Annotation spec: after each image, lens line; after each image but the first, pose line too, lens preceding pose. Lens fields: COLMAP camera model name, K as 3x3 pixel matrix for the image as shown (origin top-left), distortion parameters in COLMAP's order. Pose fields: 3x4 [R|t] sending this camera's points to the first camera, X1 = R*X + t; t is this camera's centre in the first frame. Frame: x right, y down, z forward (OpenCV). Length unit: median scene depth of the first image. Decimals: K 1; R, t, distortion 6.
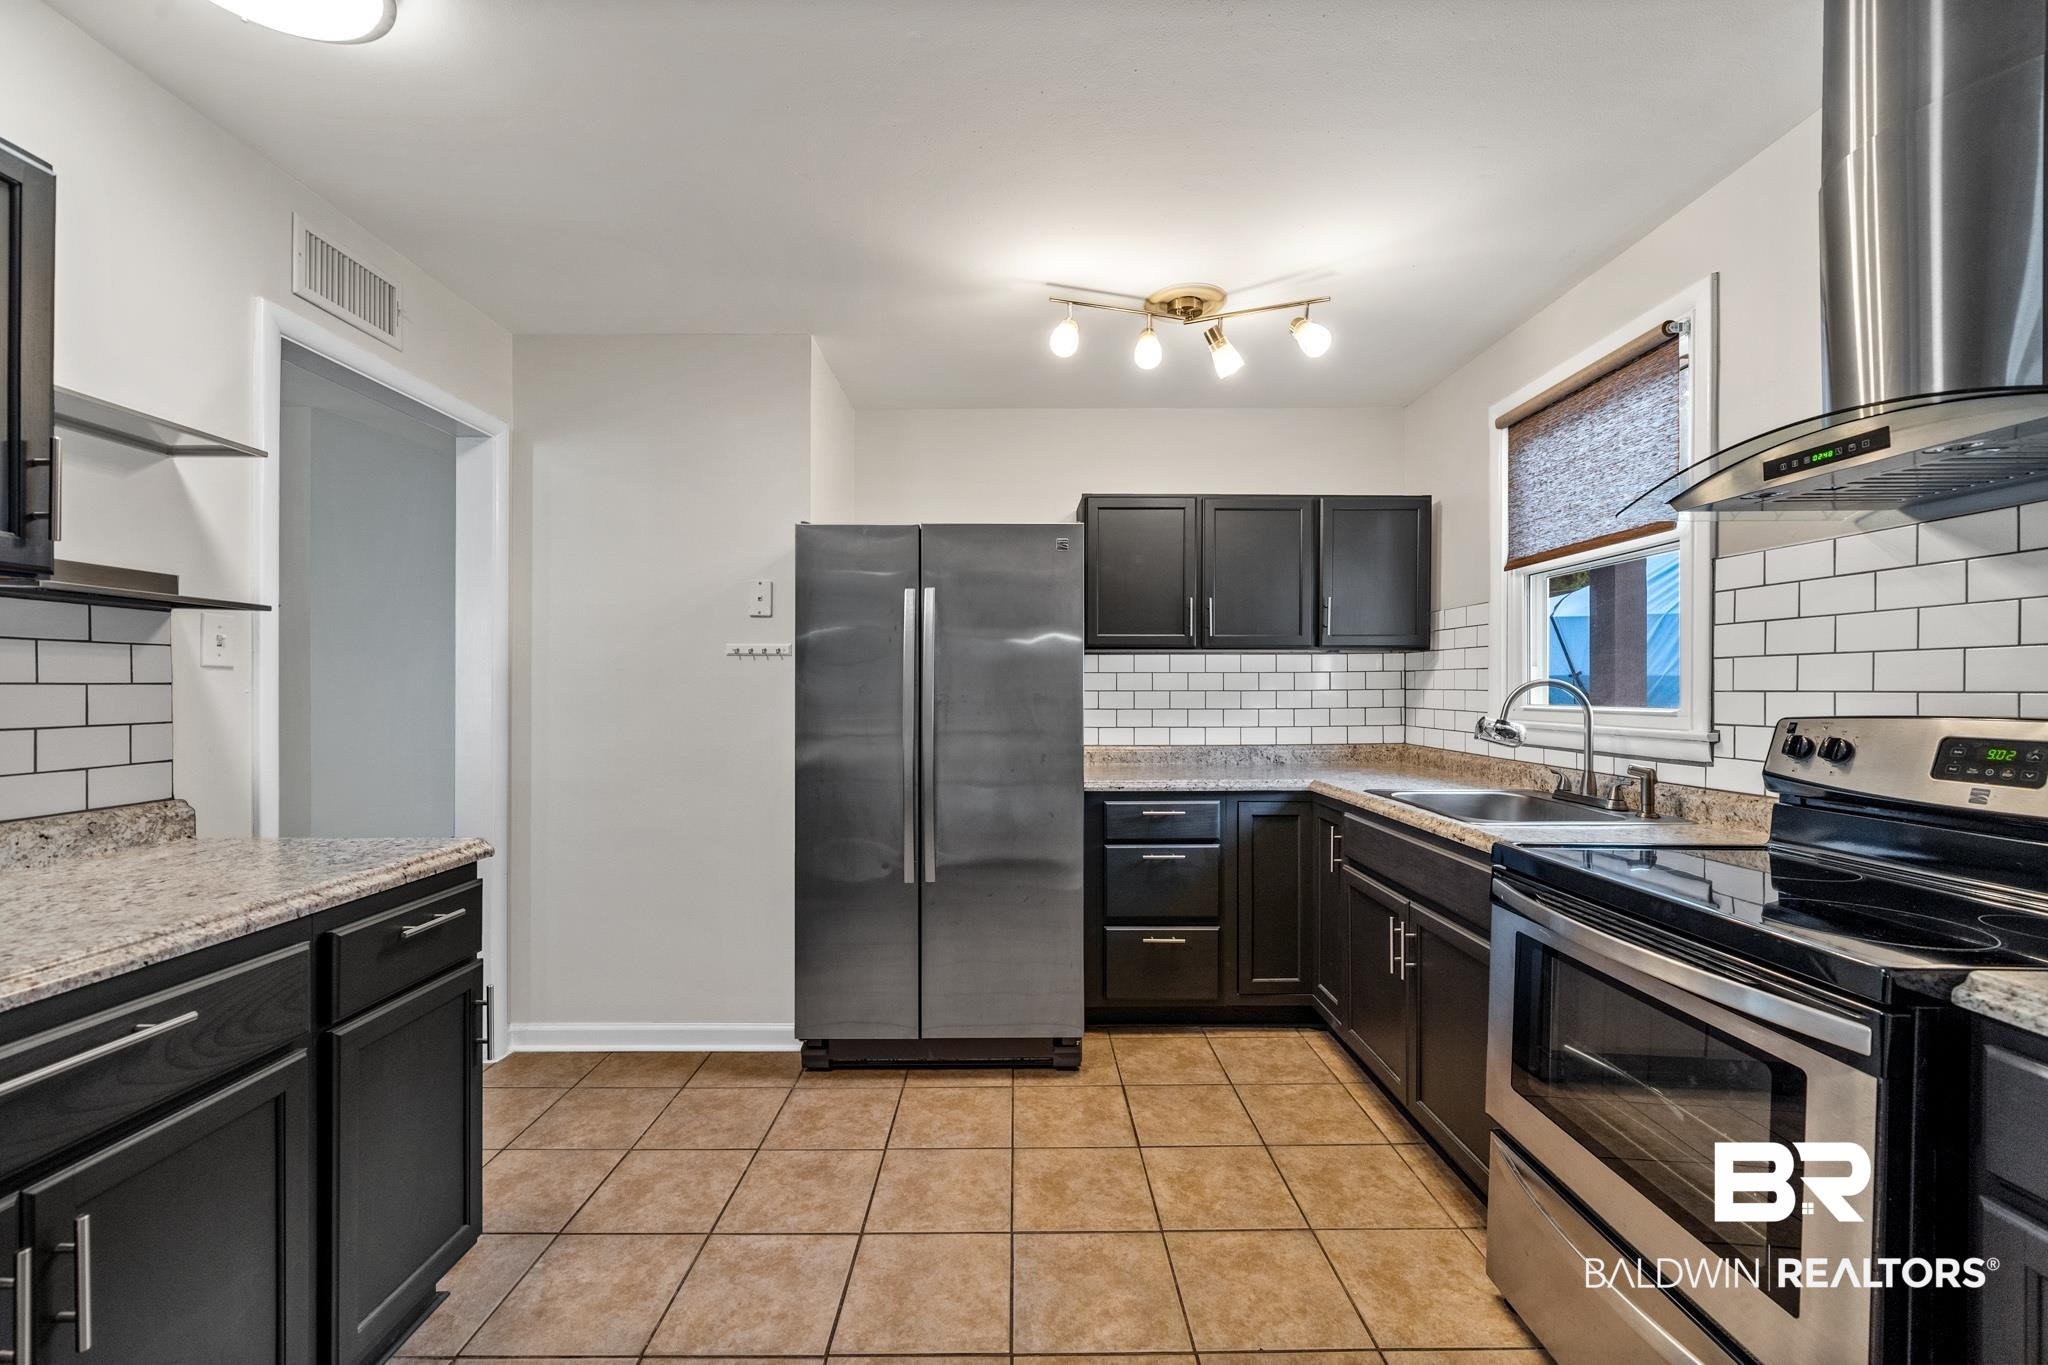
lens RADIAL K [[818.9, 0, 1025.7], [0, 818.9, 686.0], [0, 0, 1]] dist [0.000961, 0.000070]
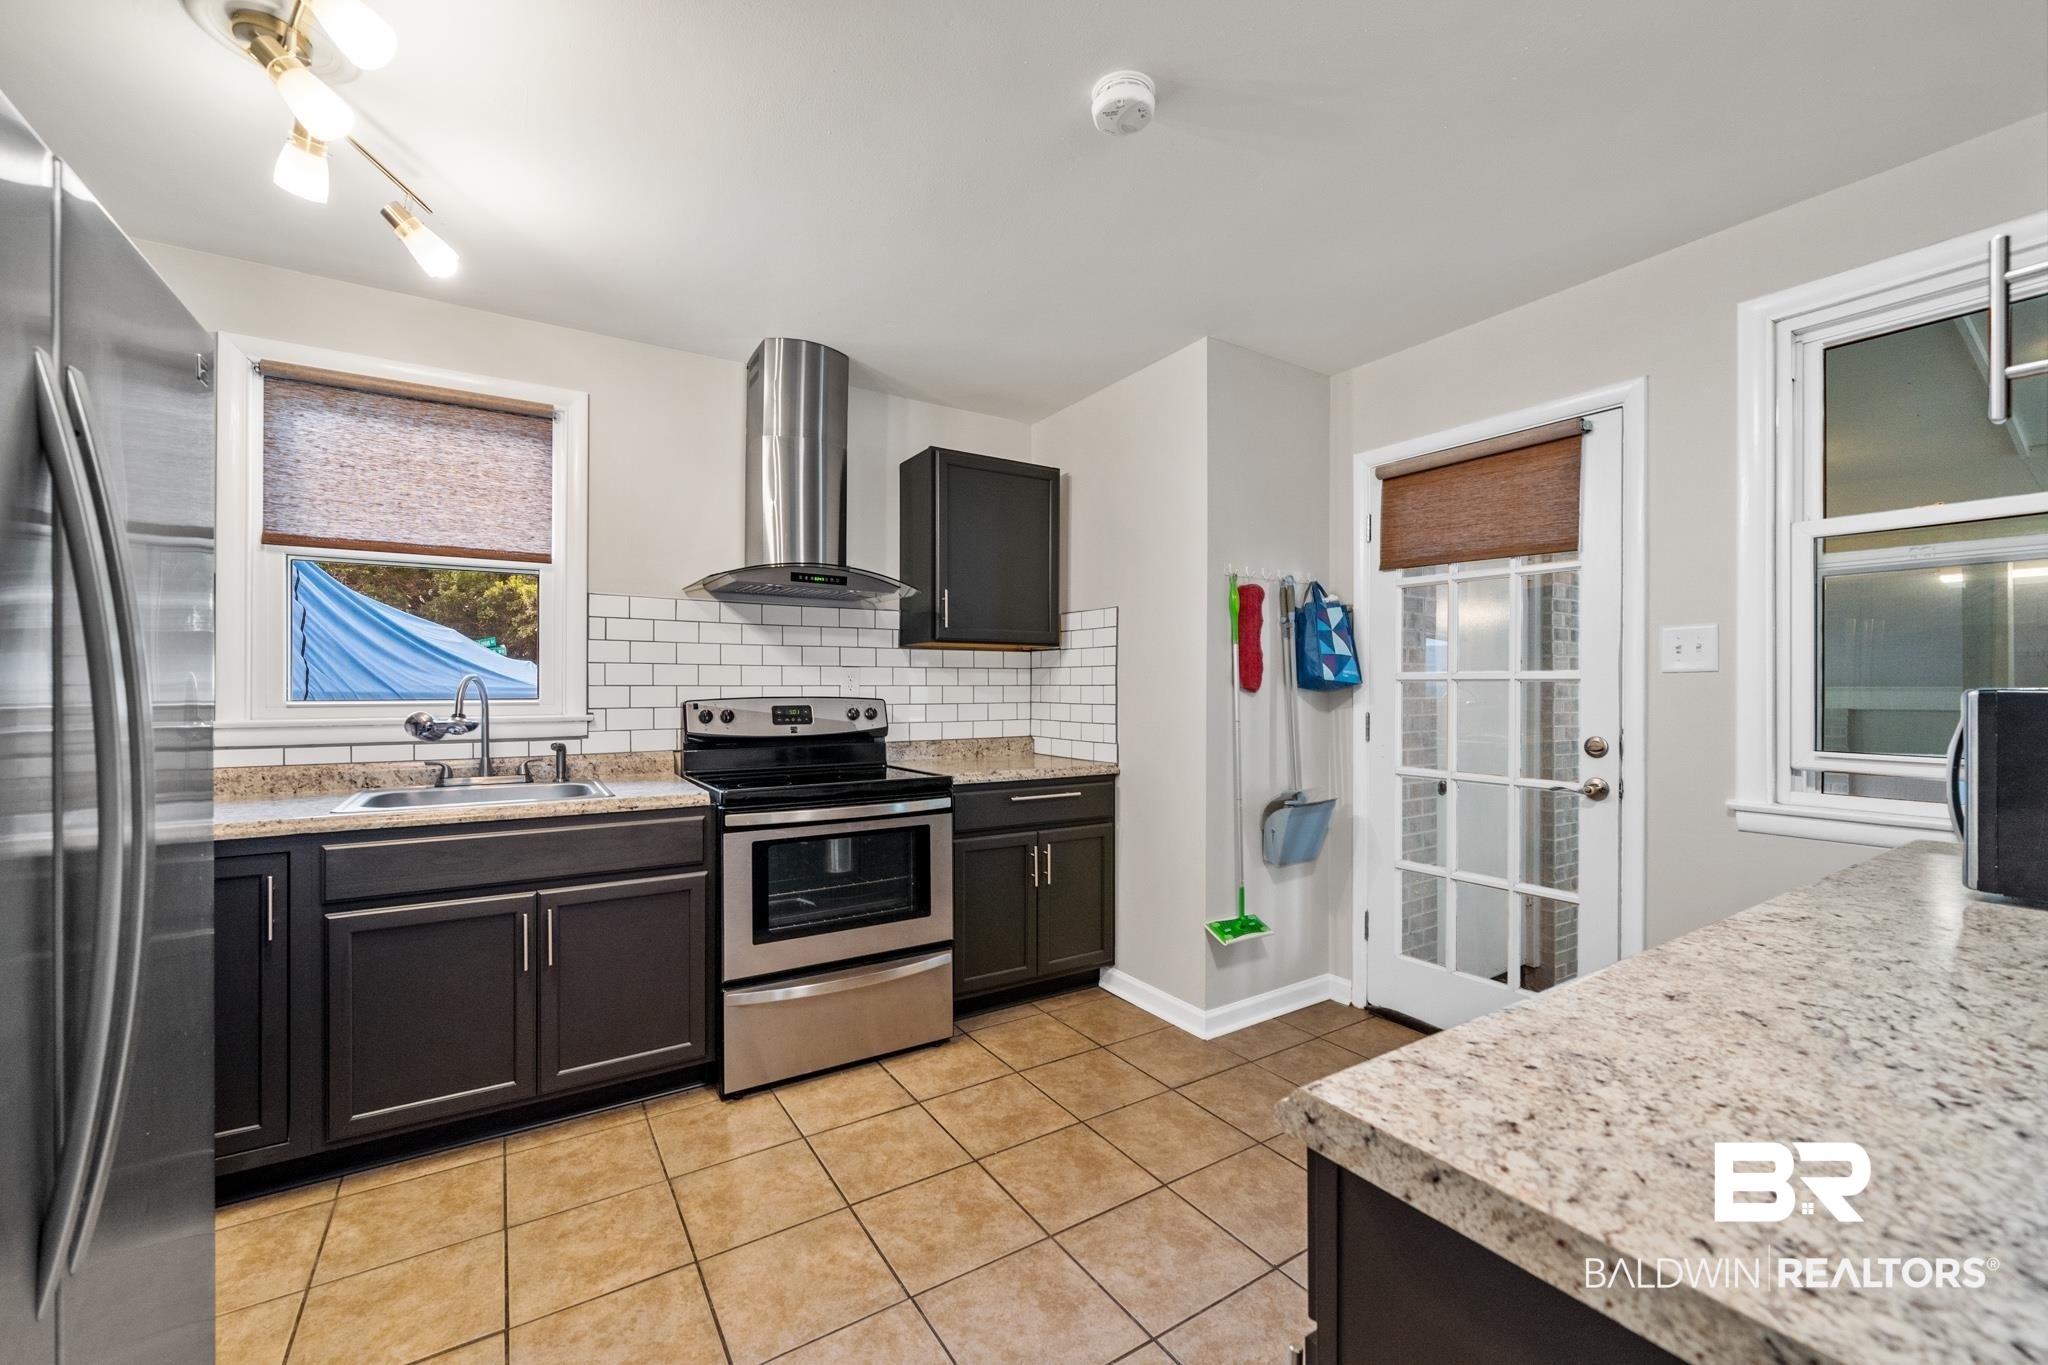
lens RADIAL K [[818.9, 0, 1027.6], [0, 818.9, 687.7], [0, 0, 1]] dist [0.000961, 0.000070]
pose [[-0.537054, -0.002366, 0.843545, -0.776042], [-0.004239, 0.999991, 0.000106, 0.006236], [-0.843538, -0.003519, -0.537059, 1.111741]]
